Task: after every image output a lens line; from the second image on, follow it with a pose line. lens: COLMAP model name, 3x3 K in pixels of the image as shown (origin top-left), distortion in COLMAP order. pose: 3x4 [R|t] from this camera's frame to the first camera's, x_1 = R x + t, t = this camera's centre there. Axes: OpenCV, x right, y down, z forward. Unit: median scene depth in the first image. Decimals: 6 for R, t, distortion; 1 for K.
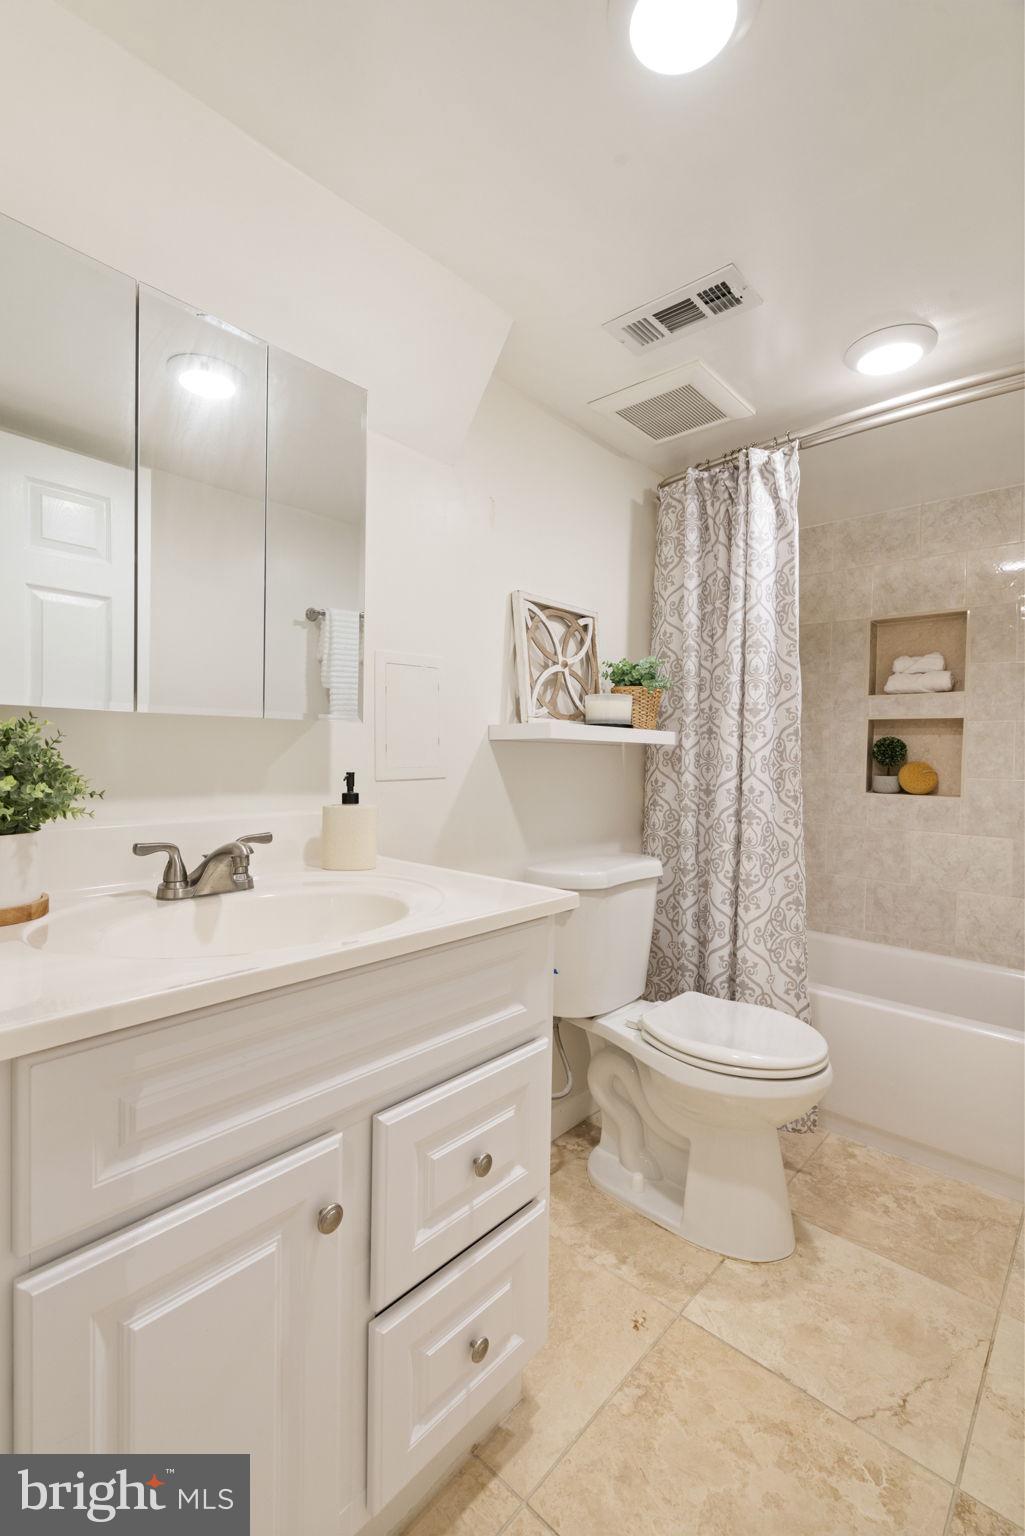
lens RADIAL K [[700.6, 0, 503.2], [0, 700.6, 764.4], [0, 0, 1]] dist [-0.009401, 0.008051]
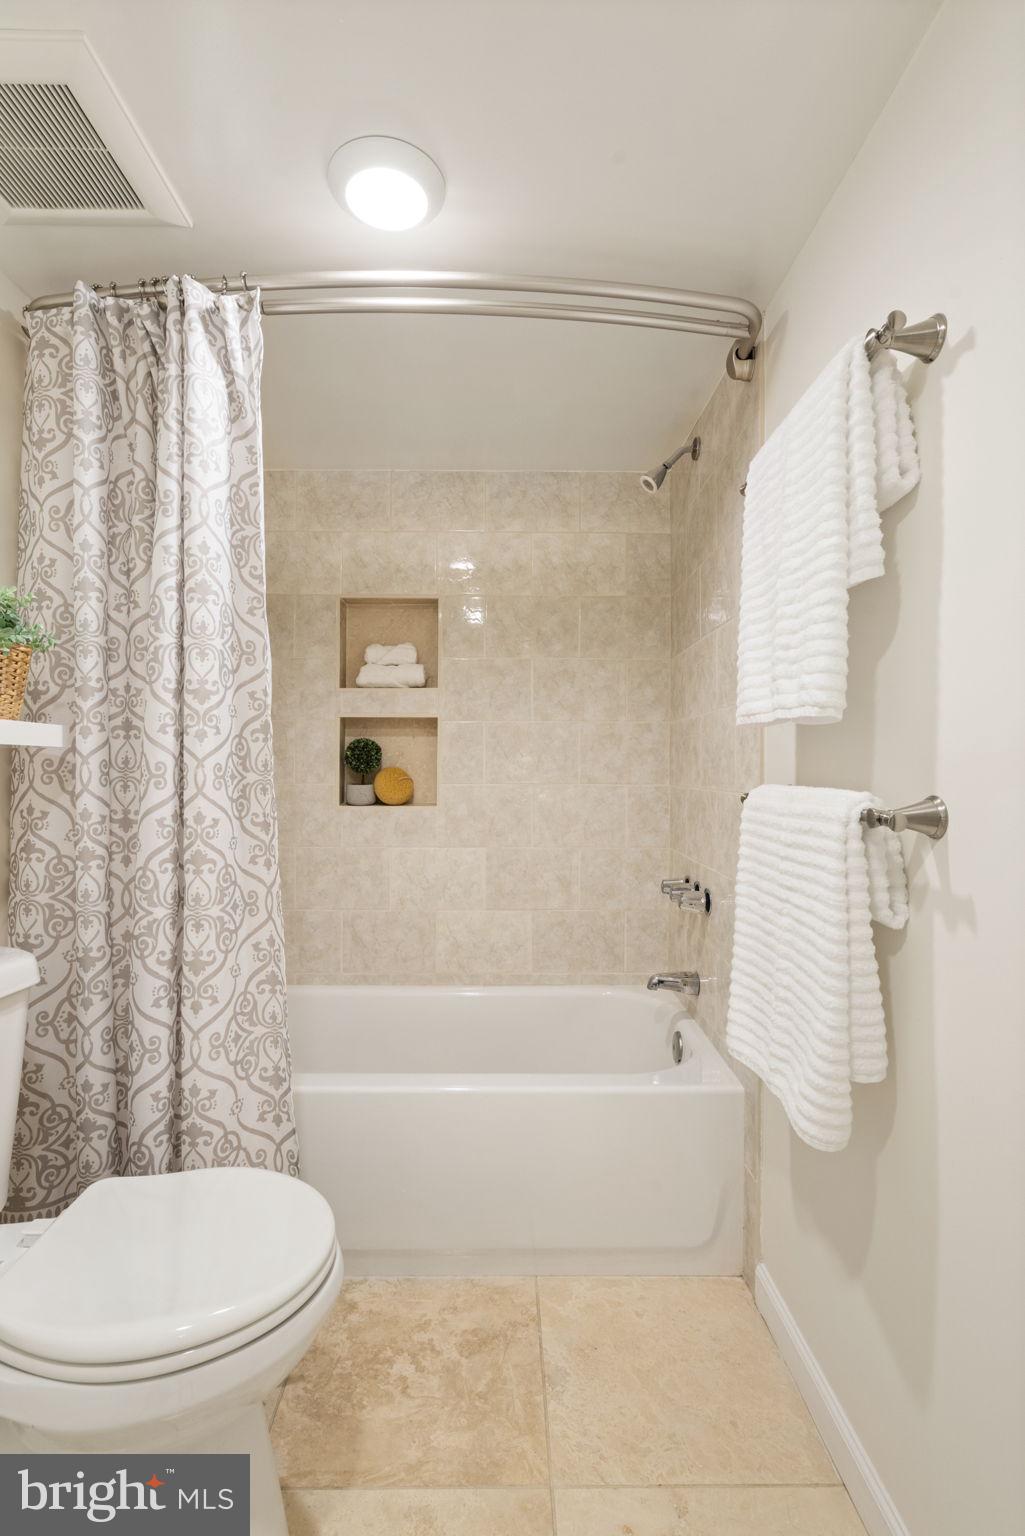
lens RADIAL K [[700.6, 0, 503.2], [0, 700.6, 764.4], [0, 0, 1]] dist [-0.009401, 0.008051]
pose [[0.724410, -0.017351, 0.689151, 0.111216], [0.023209, 0.999730, 0.000774, -0.005622], [-0.688979, 0.015434, 0.724617, 0.328921]]
